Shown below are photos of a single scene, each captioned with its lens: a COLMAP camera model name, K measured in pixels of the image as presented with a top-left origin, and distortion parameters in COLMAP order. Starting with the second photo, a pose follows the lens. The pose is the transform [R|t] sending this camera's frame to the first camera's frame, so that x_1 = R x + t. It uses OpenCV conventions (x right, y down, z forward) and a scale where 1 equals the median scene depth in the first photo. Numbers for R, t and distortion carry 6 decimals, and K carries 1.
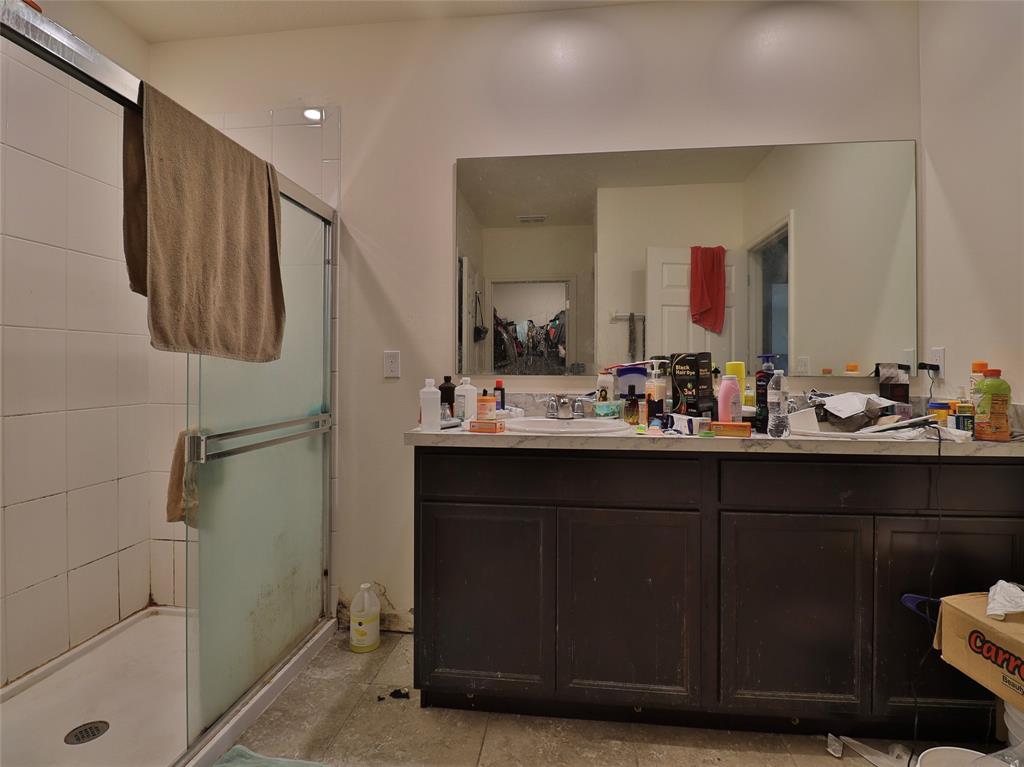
lens RADIAL K [[528.4, 0, 509.7], [0, 528.4, 367.3], [0, 0, 1]] dist [0.005174, -0.018055]
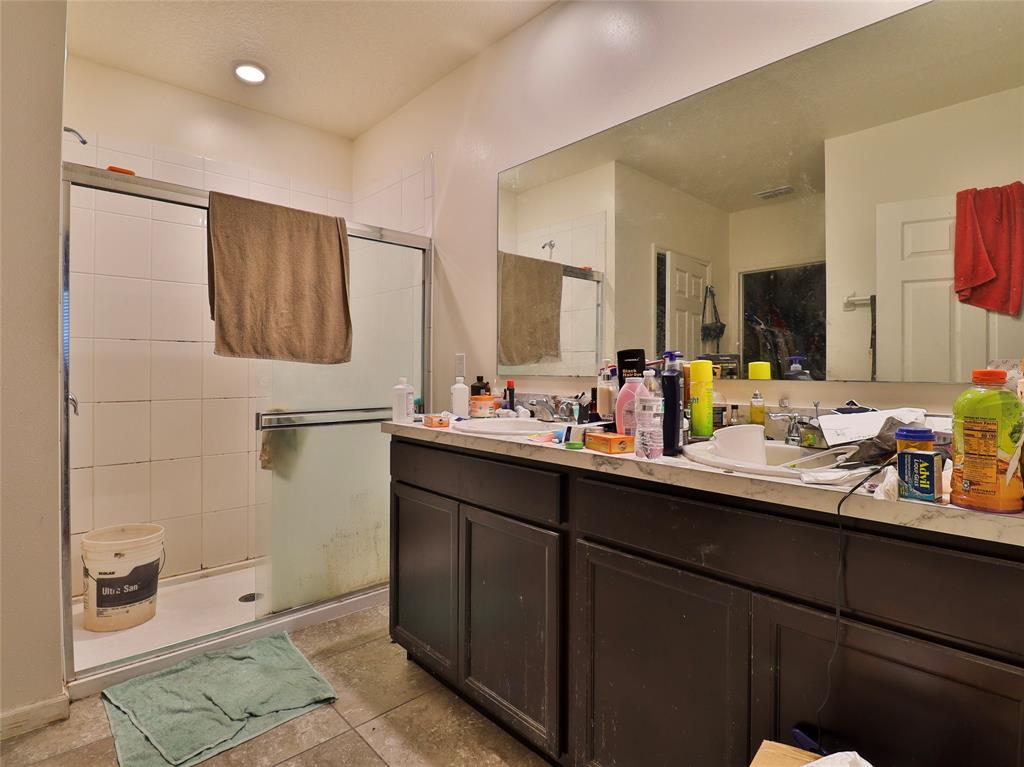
lens RADIAL K [[528.4, 0, 509.7], [0, 528.4, 367.3], [0, 0, 1]] dist [0.005174, -0.018055]
pose [[0.761319, -0.001609, -0.648375, 0.831624], [-0.000899, 0.999993, -0.003537, 0.003242], [0.648377, 0.003275, 0.761313, 0.276890]]
